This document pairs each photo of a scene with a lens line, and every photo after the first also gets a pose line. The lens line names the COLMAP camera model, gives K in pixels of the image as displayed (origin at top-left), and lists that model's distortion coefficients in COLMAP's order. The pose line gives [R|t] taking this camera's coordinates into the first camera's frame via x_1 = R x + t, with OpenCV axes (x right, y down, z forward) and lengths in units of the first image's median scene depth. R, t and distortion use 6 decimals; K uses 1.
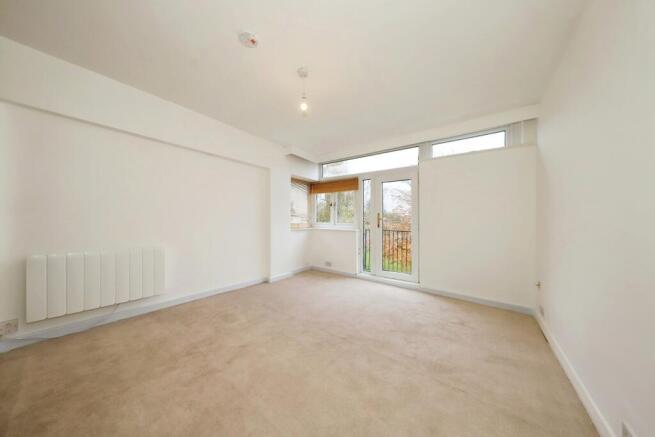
lens RADIAL K [[211.1, 0, 328.2], [0, 211.1, 222.7], [0, 0, 1]] dist [-0.002852, -0.000365]
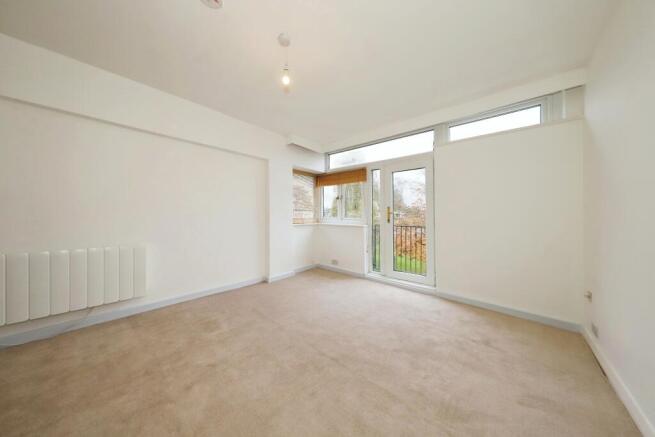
lens RADIAL K [[211.1, 0, 331.4], [0, 211.1, 216.6], [0, 0, 1]] dist [-0.002852, -0.000365]
pose [[0.997114, -0.005309, -0.075731, 0.098250], [0.005108, 0.999983, -0.002855, -0.002725], [0.075745, 0.002460, 0.997124, 0.139751]]
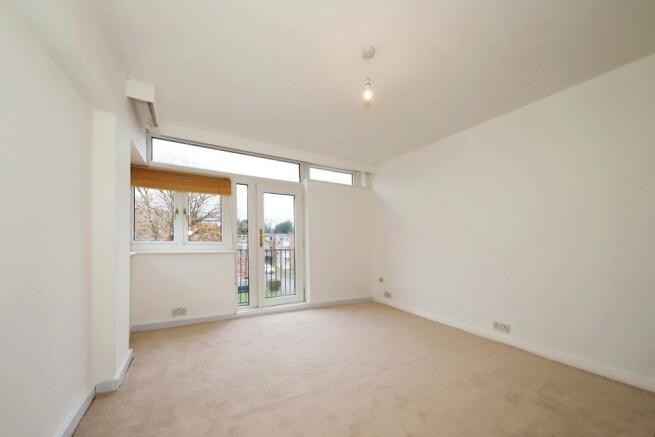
lens RADIAL K [[237.7, 0, 317.8], [0, 237.7, 233.7], [0, 0, 1]] dist [-0.002148, -0.000099]
pose [[0.413137, 0.020686, 0.910434, -0.772761], [0.004860, 0.999678, -0.024919, -0.005878], [-0.910656, 0.014720, 0.412904, 0.648074]]
